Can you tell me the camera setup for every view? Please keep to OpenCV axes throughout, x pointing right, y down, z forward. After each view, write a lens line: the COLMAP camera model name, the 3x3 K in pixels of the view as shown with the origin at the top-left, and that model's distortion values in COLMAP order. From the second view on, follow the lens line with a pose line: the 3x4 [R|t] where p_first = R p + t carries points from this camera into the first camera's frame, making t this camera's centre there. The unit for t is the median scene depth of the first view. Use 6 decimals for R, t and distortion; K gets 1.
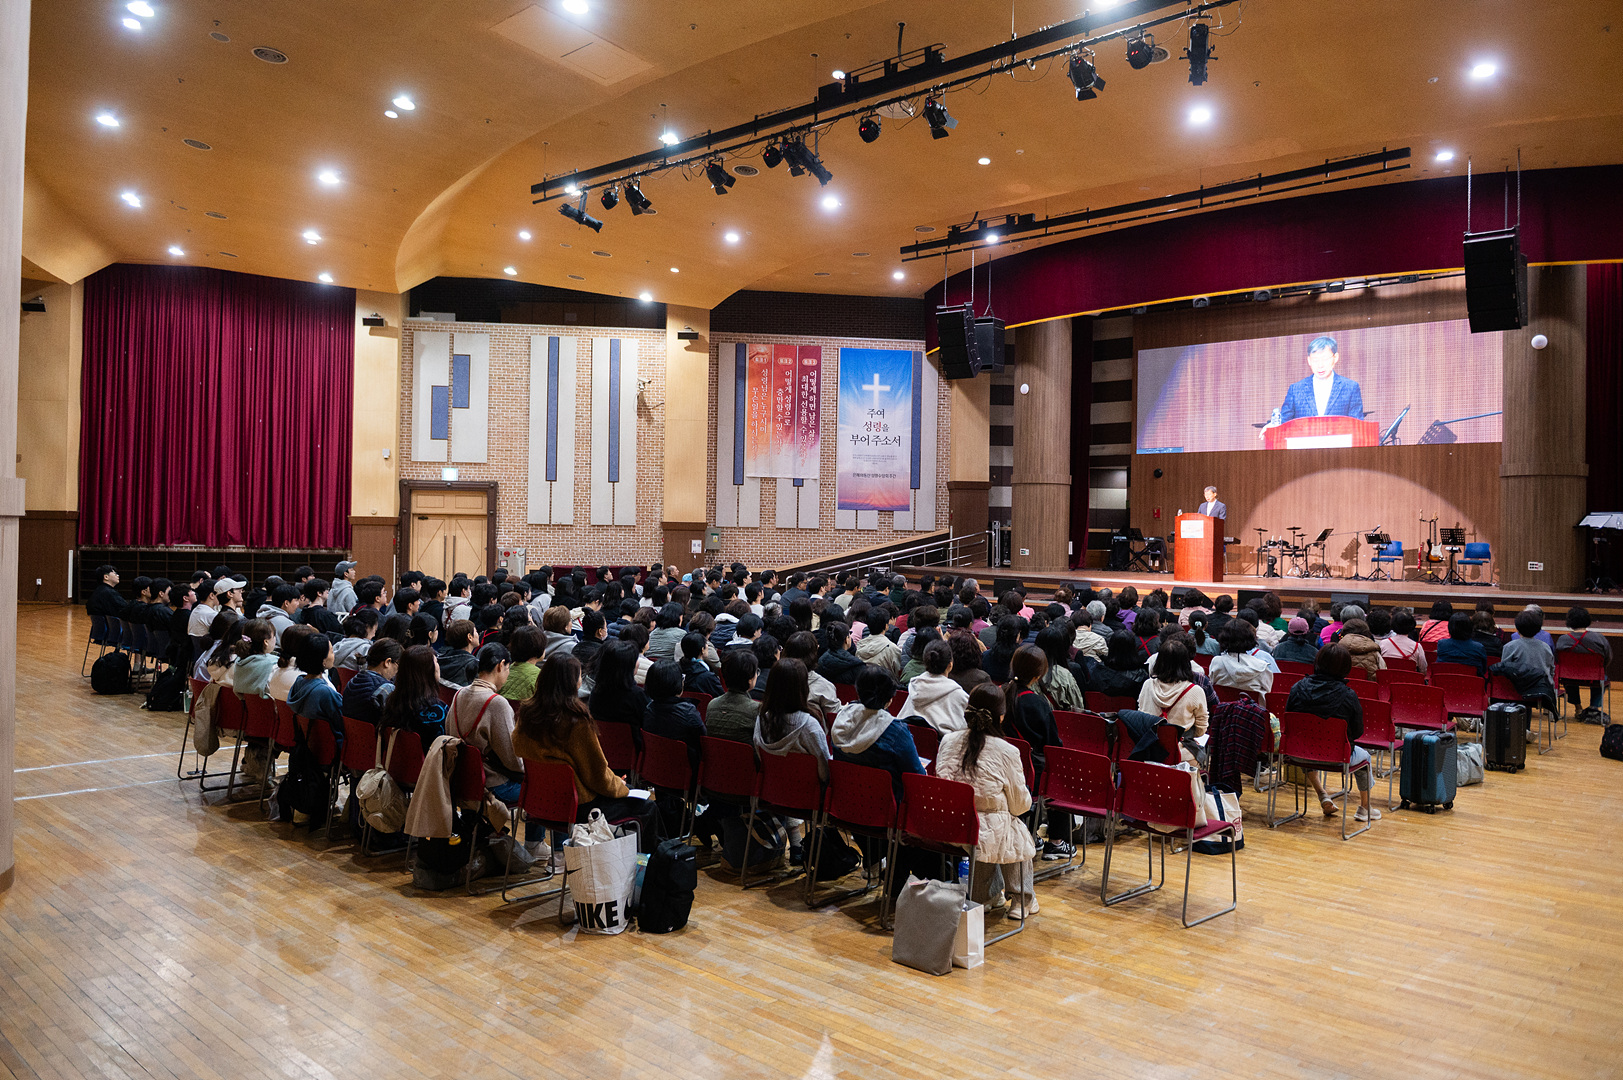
lens RADIAL K [[1230.3, 0, 809.8], [0, 1230.3, 526.9], [0, 0, 1]] dist [-0.027253, -0.002424]
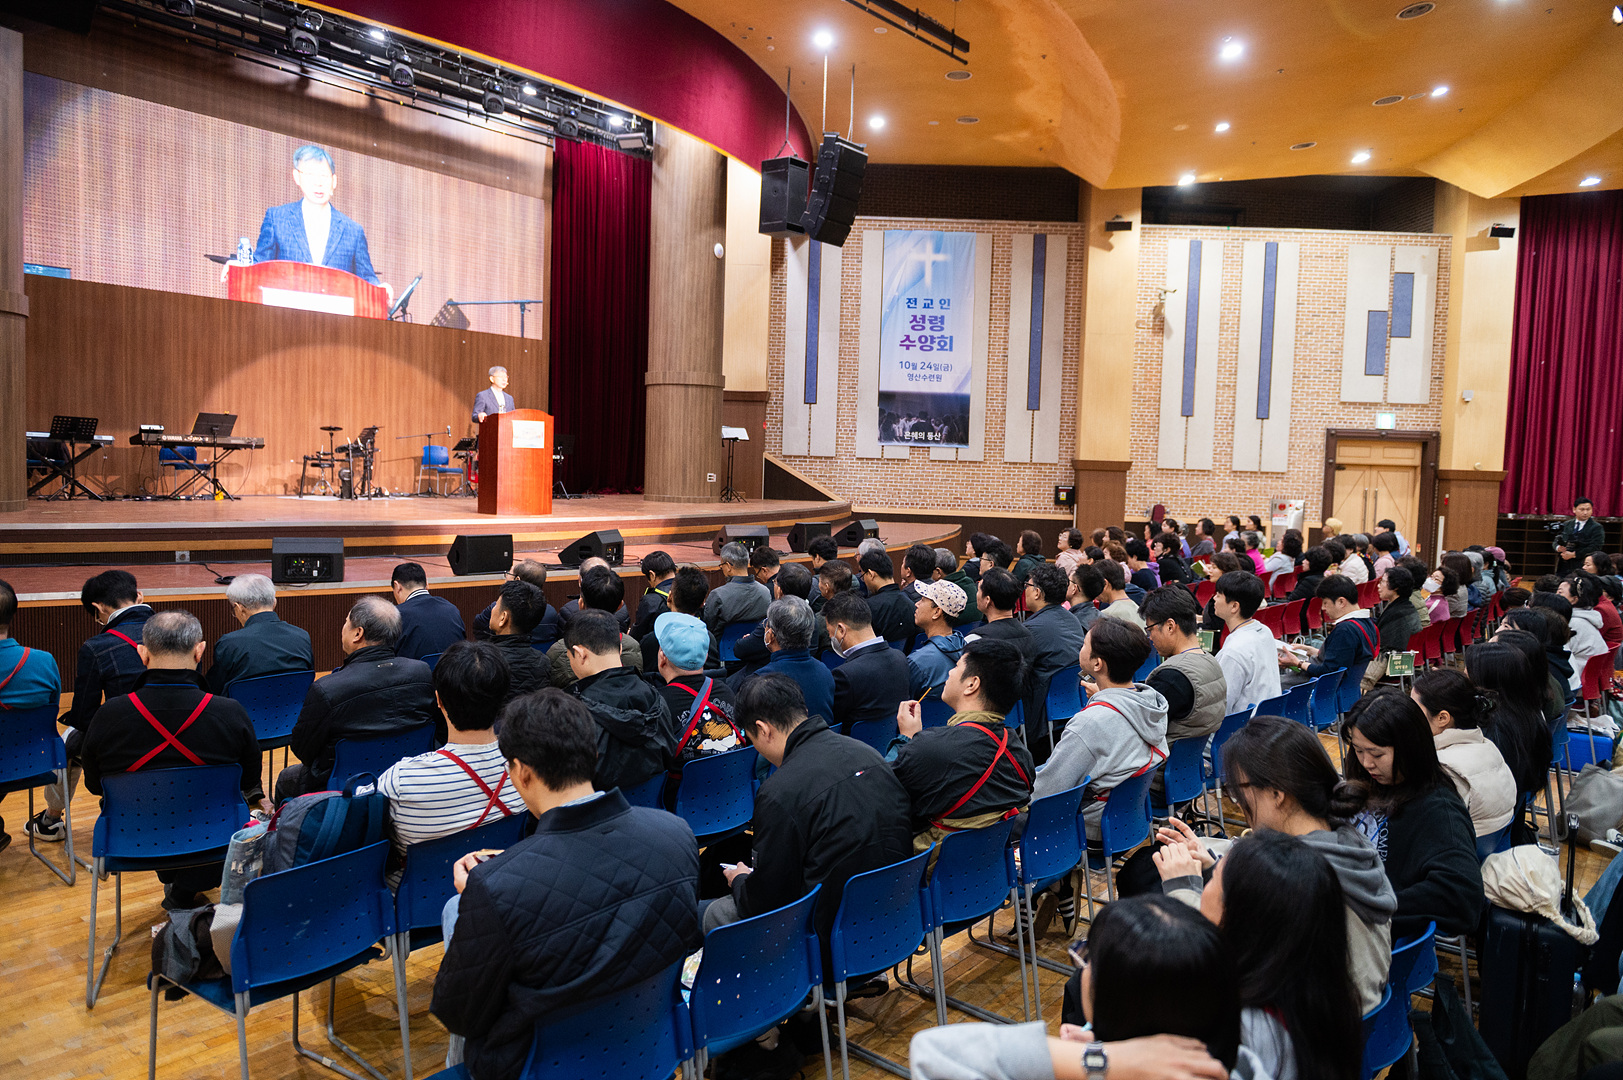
lens RADIAL K [[1102.1, 0, 816.5], [0, 1102.1, 533.4], [0, 0, 1]] dist [-0.006718, -0.006169]
pose [[-0.086655, -0.083997, 0.992691, -0.221424], [-0.036449, 0.996039, 0.081098, 0.000926], [-0.995571, -0.029155, -0.089374, 0.698949]]
